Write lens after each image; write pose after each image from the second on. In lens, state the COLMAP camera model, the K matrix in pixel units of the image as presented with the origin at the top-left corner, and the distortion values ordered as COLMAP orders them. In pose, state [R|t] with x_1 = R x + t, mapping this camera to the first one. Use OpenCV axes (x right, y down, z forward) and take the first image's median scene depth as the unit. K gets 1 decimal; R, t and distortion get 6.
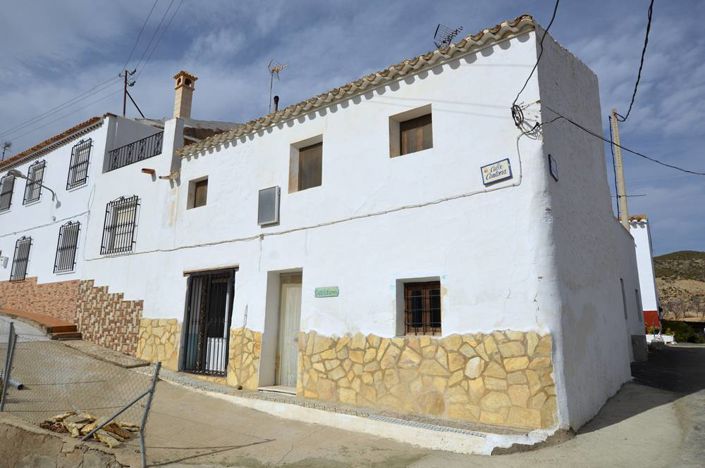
lens RADIAL K [[449.2, 0, 352.4], [0, 449.2, 232.5], [0, 0, 1]] dist [0.002125, 0.001456]
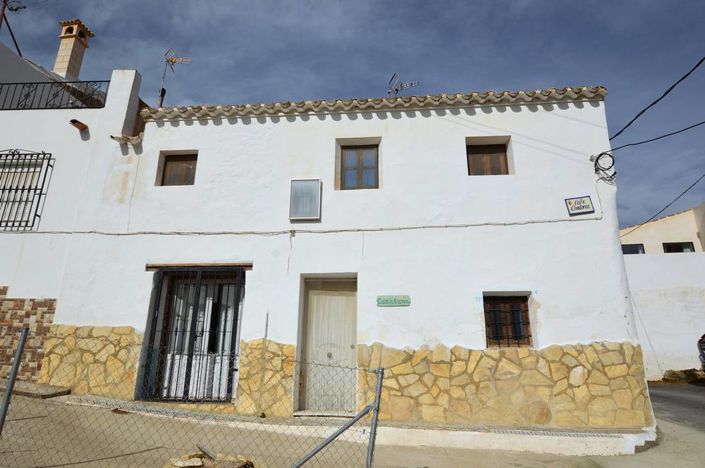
lens RADIAL K [[416.5, 0, 352.8], [0, 416.5, 236.3], [0, 0, 1]] dist [-0.003789, 0.001613]
pose [[0.857859, 0.154863, 0.489995, -0.528462], [-0.111972, 0.986931, -0.115885, 0.102008], [-0.501538, 0.044547, 0.863988, 0.273391]]
